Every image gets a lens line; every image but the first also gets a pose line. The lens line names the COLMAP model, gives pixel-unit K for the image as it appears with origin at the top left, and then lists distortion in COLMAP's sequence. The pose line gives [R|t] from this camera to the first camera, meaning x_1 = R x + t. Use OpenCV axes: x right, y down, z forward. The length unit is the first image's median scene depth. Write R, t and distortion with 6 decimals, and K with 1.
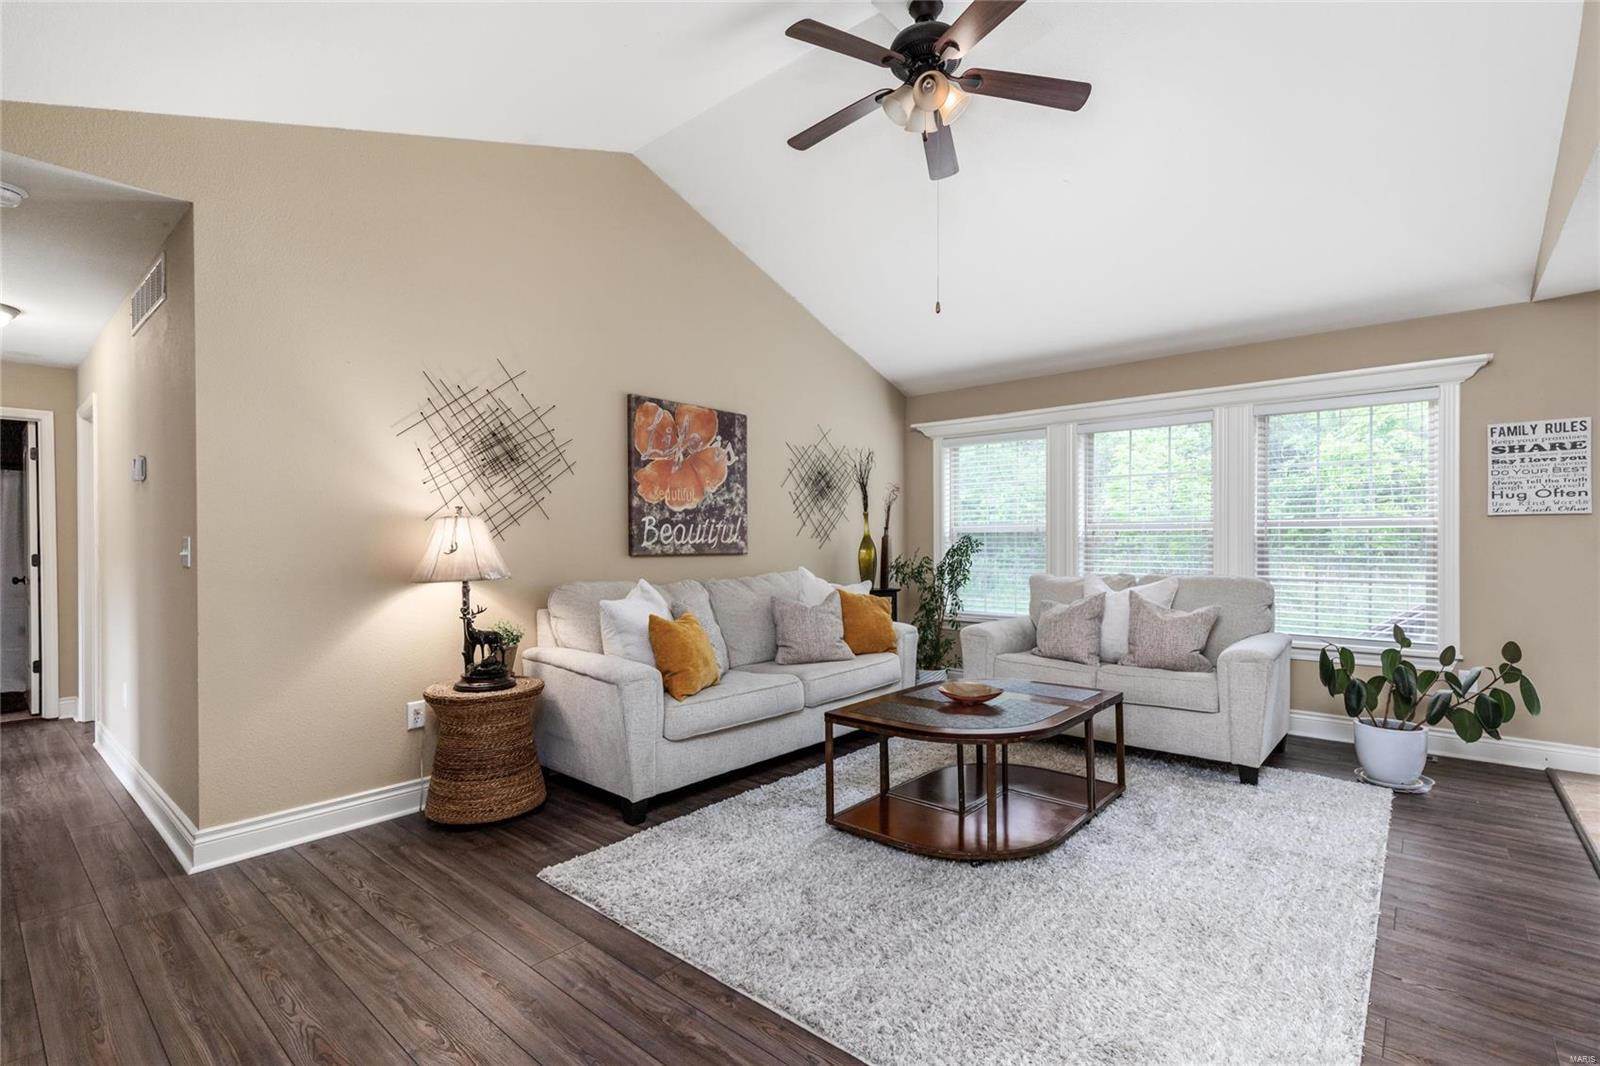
lens RADIAL K [[729.7, 0, 801.3], [0, 729.7, 535.4], [0, 0, 1]] dist [0.015365, -0.001975]
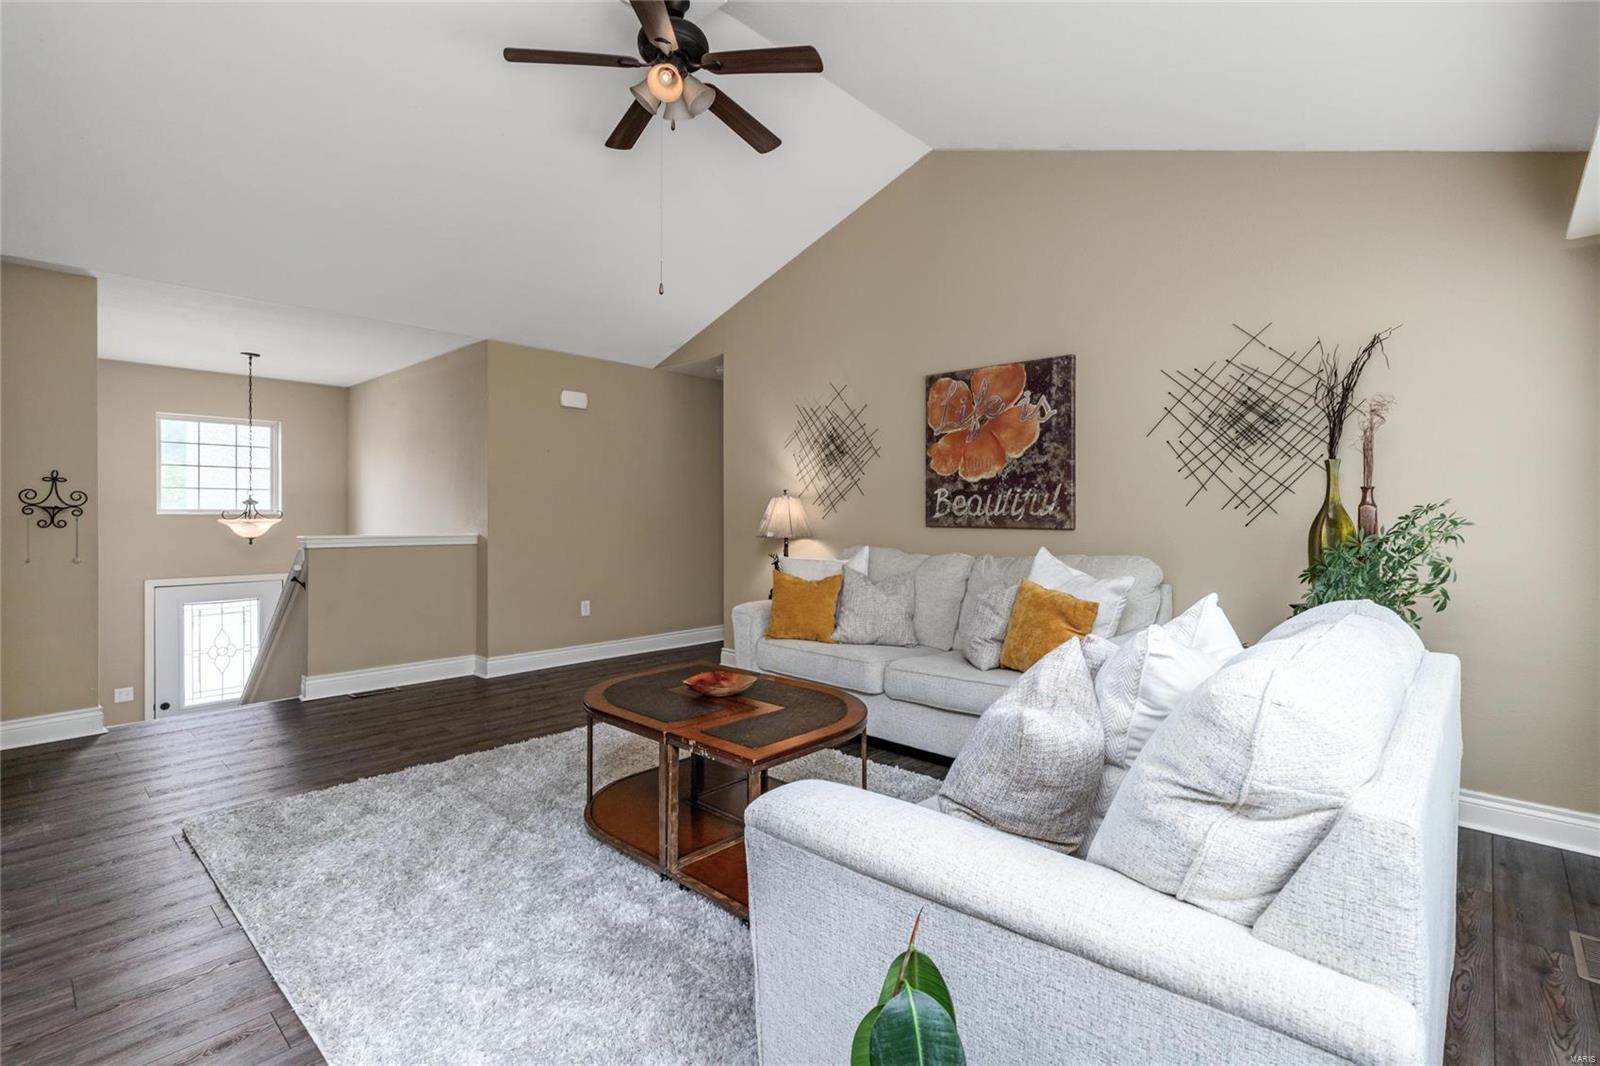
lens RADIAL K [[729.7, 0, 800.7], [0, 729.7, 524.8], [0, 0, 1]] dist [0.015365, -0.001975]
pose [[-0.030701, 0.014188, -0.999428, 0.797793], [0.001200, 0.999899, 0.014157, 0.009840], [0.999528, -0.000765, -0.030714, 0.795055]]
